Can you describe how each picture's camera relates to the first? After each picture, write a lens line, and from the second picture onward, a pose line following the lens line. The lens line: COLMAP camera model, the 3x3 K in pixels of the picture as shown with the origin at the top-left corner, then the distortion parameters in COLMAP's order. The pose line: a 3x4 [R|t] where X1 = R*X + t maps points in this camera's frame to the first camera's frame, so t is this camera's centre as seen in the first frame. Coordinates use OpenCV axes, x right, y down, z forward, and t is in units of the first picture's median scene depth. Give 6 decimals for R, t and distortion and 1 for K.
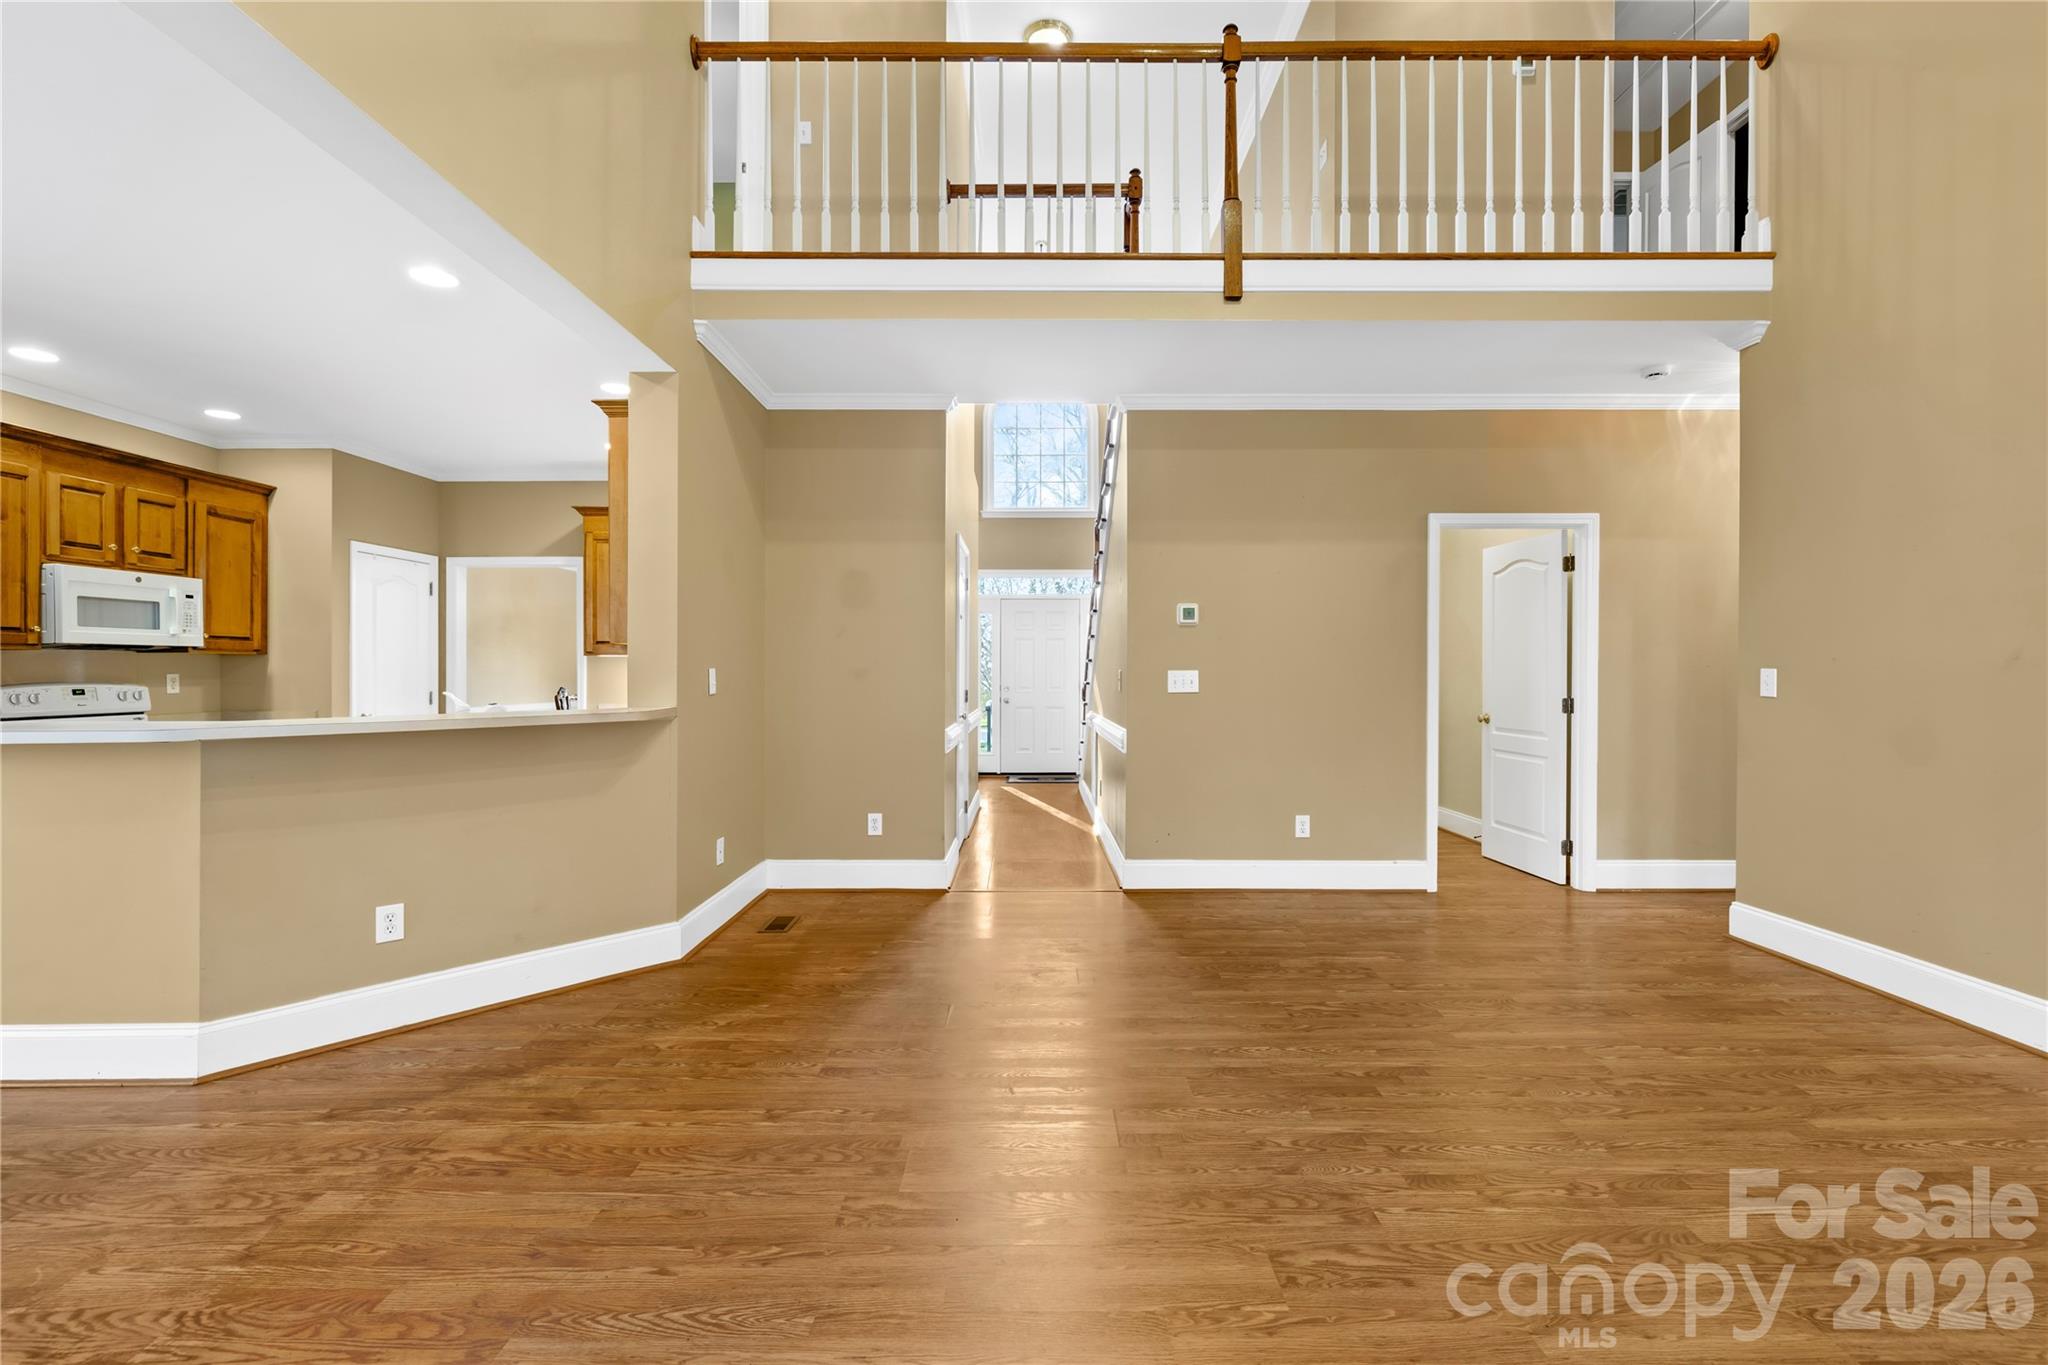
lens RADIAL K [[873.4, 0, 1030.4], [0, 873.4, 675.4], [0, 0, 1]] dist [0.003913, -0.000949]
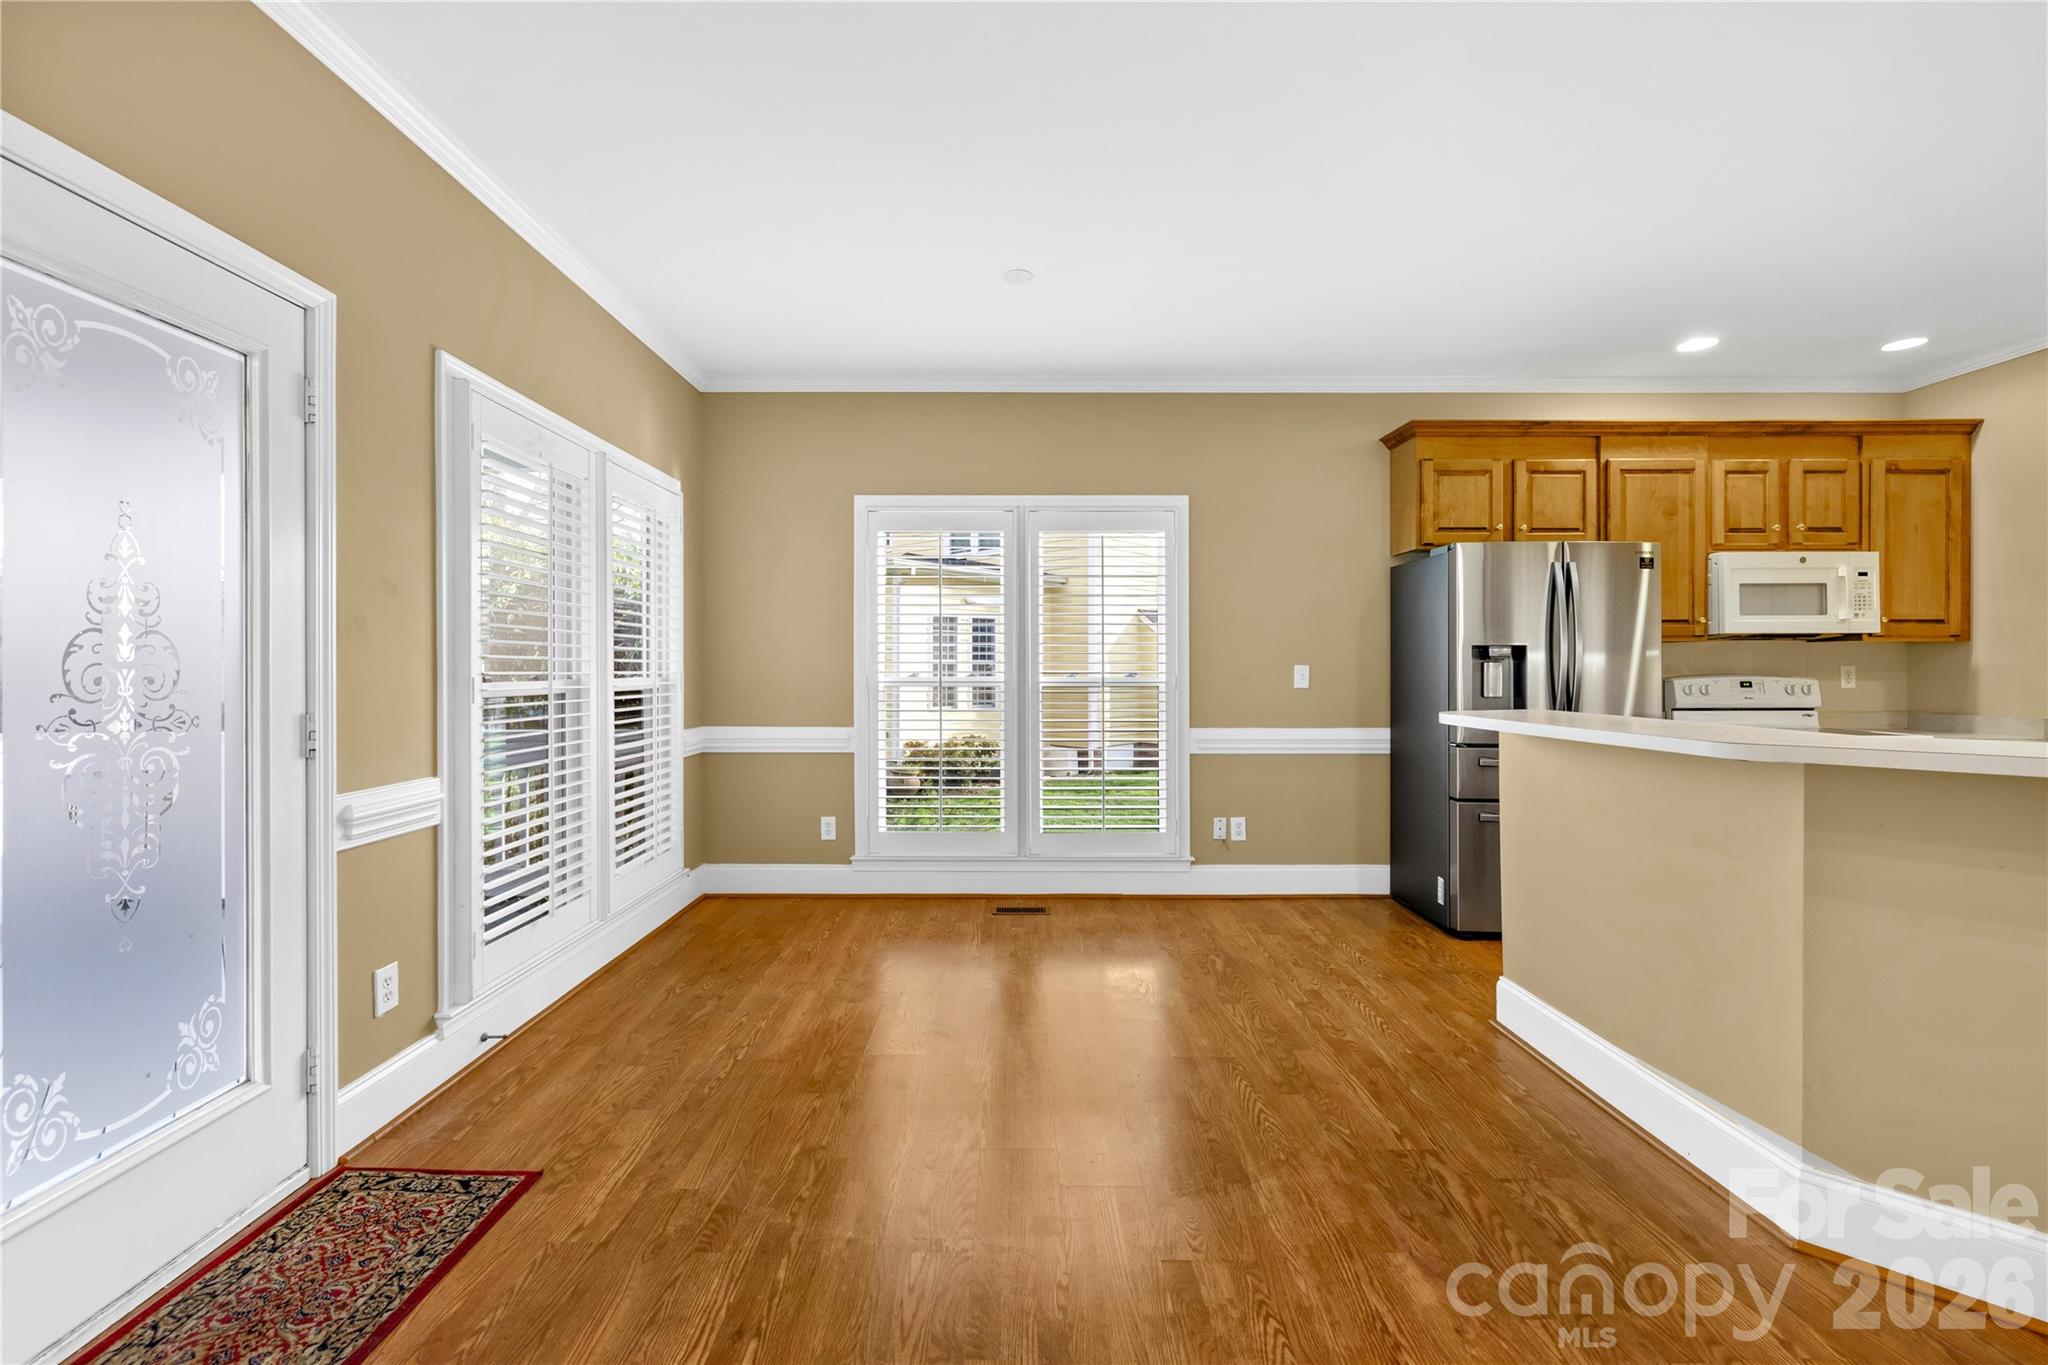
lens RADIAL K [[873.4, 0, 1020.7], [0, 873.4, 661.9], [0, 0, 1]] dist [0.003913, -0.000949]
pose [[0.007357, -0.001507, -0.999972, -0.137142], [-0.002787, 0.999995, -0.001528, -0.002083], [0.999969, 0.002799, 0.007353, 0.204242]]
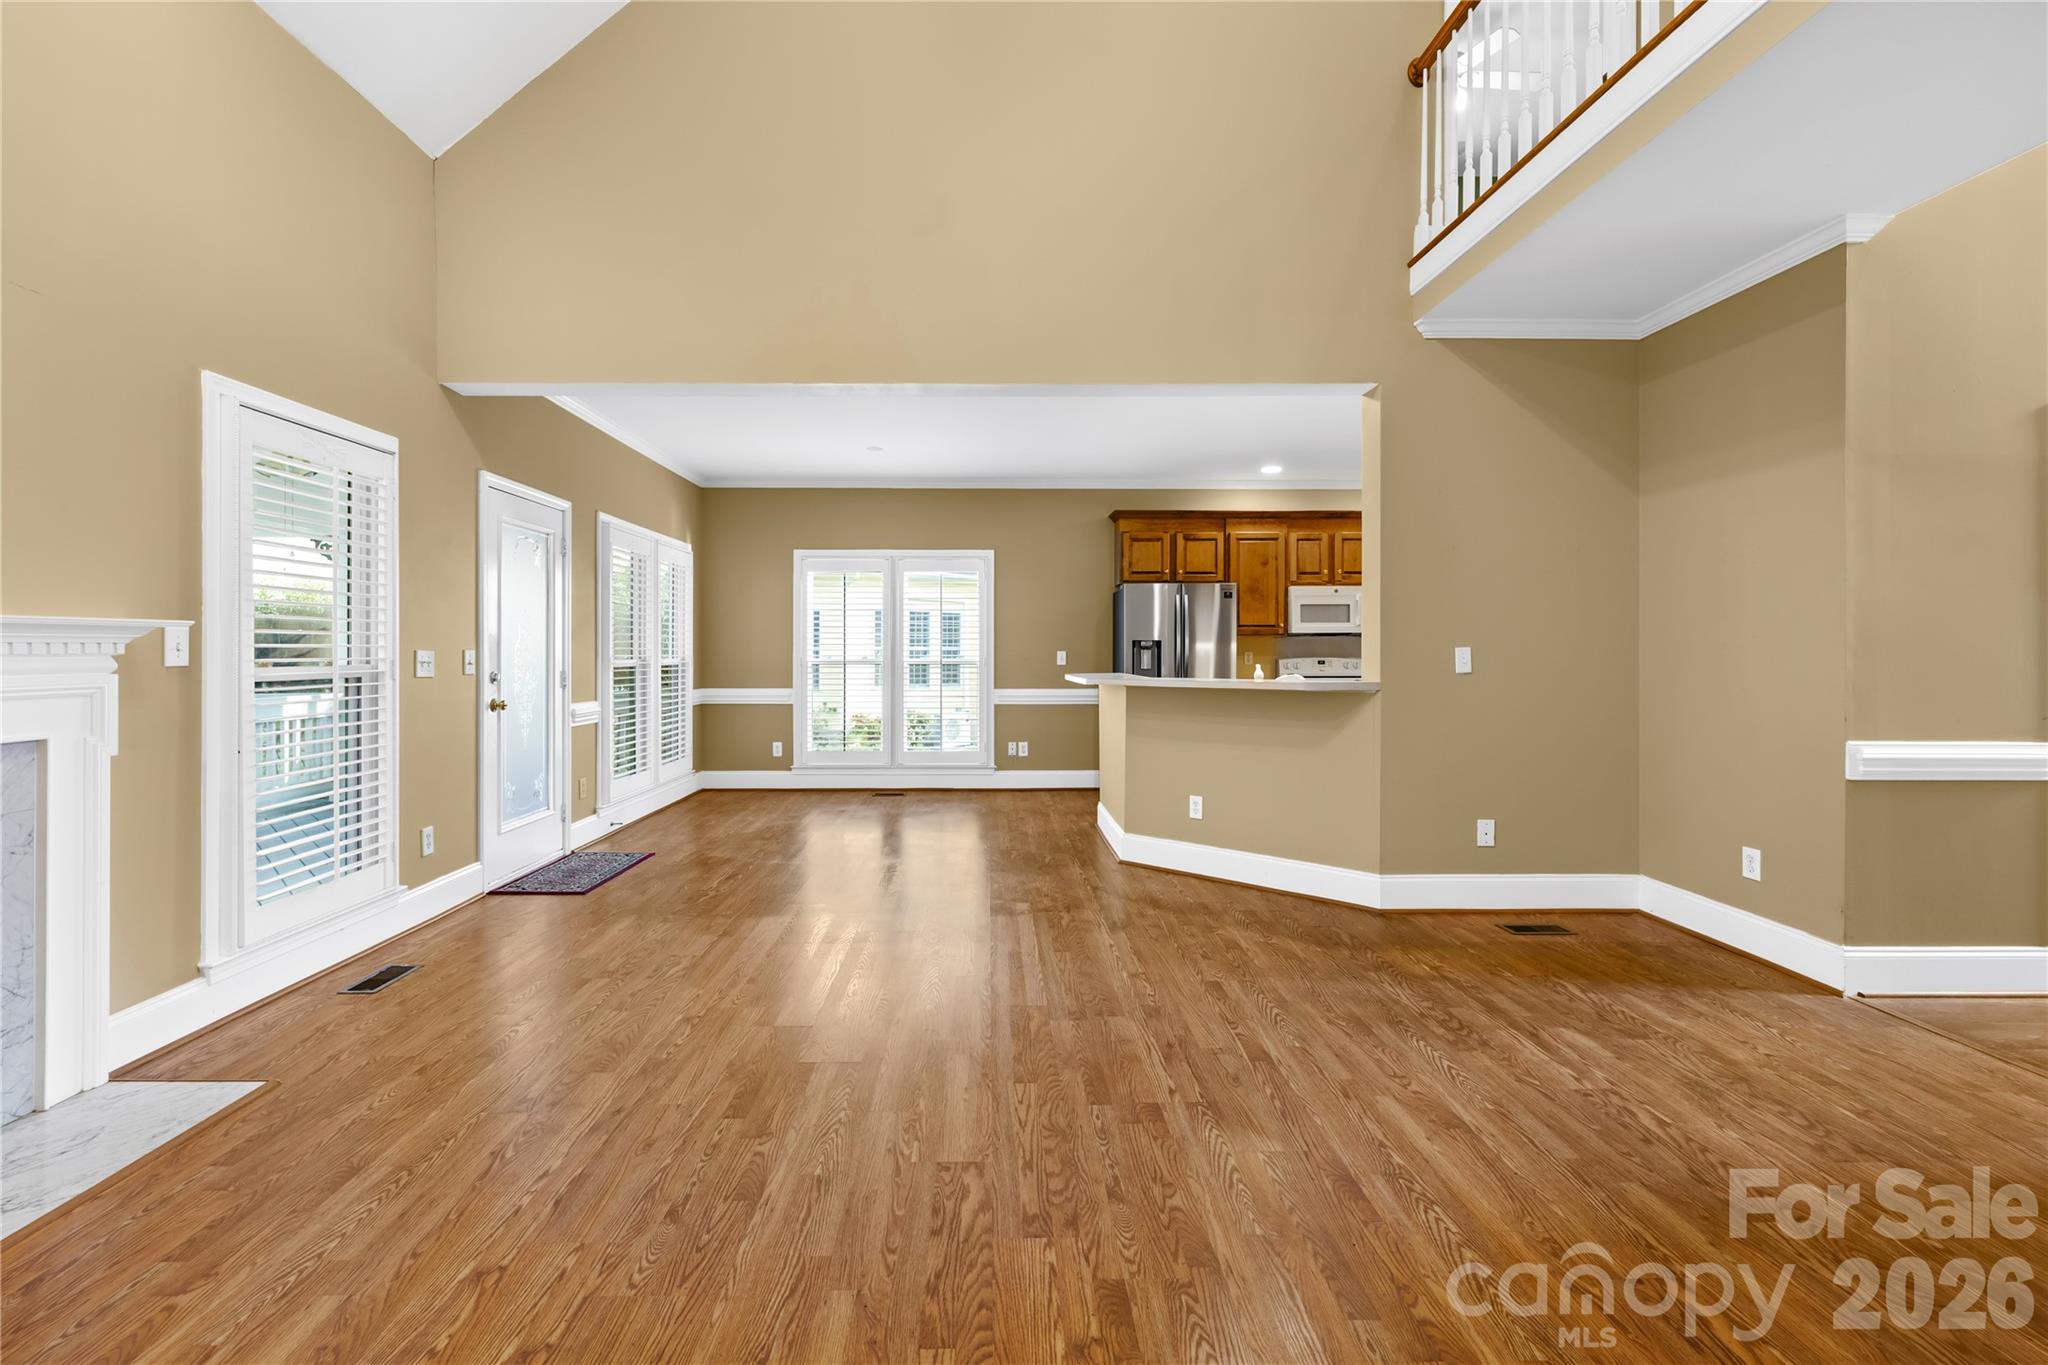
lens RADIAL K [[873.4, 0, 1000.4], [0, 873.4, 652.9], [0, 0, 1]] dist [0.003913, -0.000949]
pose [[0.018715, 0.001724, -0.999823, 0.539166], [-0.001582, 0.999997, 0.001694, -0.001080], [0.999824, 0.001550, 0.018718, 0.384928]]
